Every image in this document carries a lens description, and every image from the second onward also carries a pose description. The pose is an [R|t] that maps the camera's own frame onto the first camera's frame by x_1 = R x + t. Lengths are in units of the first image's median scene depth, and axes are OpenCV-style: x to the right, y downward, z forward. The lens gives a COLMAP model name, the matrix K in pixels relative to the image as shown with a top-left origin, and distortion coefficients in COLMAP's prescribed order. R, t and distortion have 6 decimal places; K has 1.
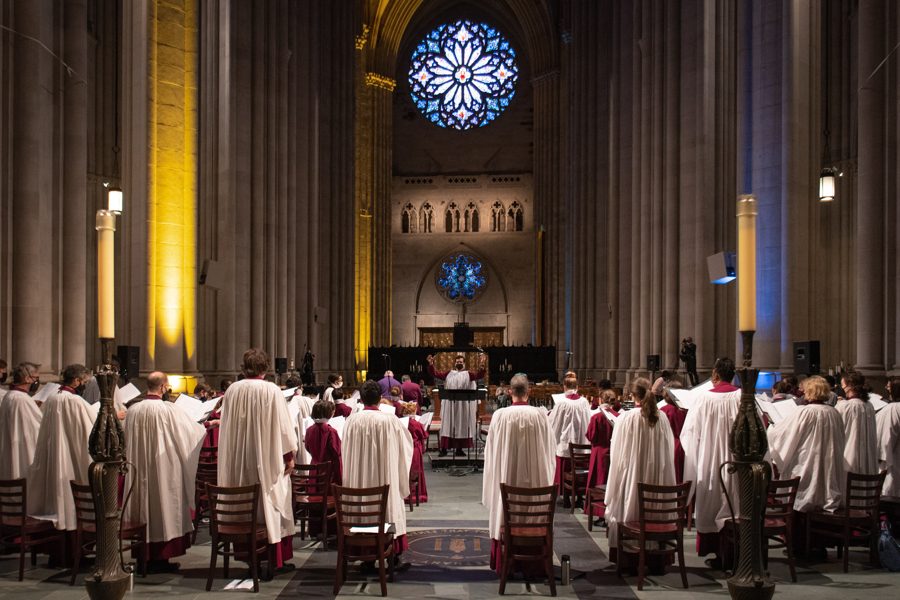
lens RADIAL K [[1362.4, 0, 450.0], [0, 1362.4, 300.0], [0, 0, 1]] dist [0.105040, -0.007095]
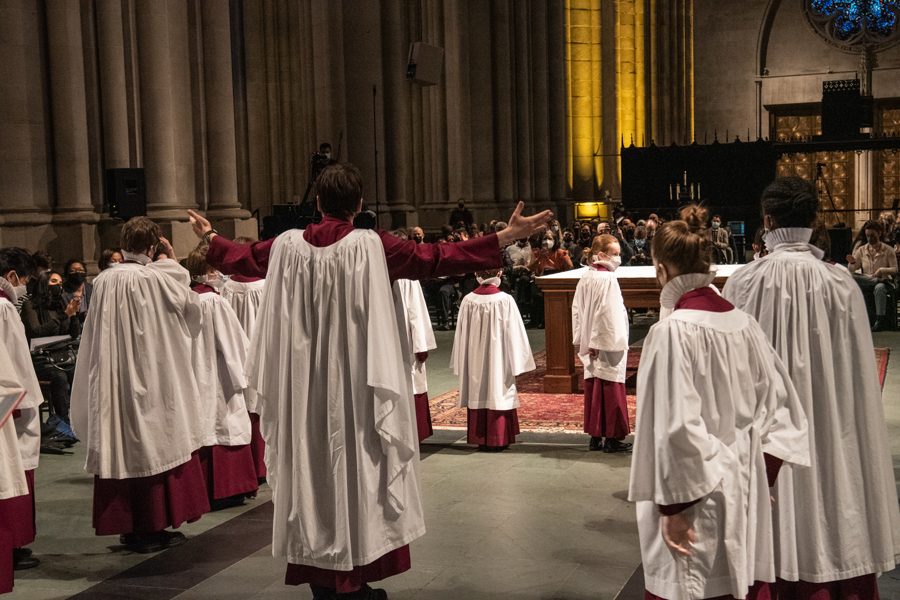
lens RADIAL K [[1362.4, 0, 450.0], [0, 1362.4, 300.0], [0, 0, 1]] dist [0.105040, -0.007095]
pose [[0.935730, 0.000135, -0.352717, 0.042768], [0.043105, 0.992461, 0.114733, 0.028228], [0.350074, -0.122563, 0.928669, 0.520812]]
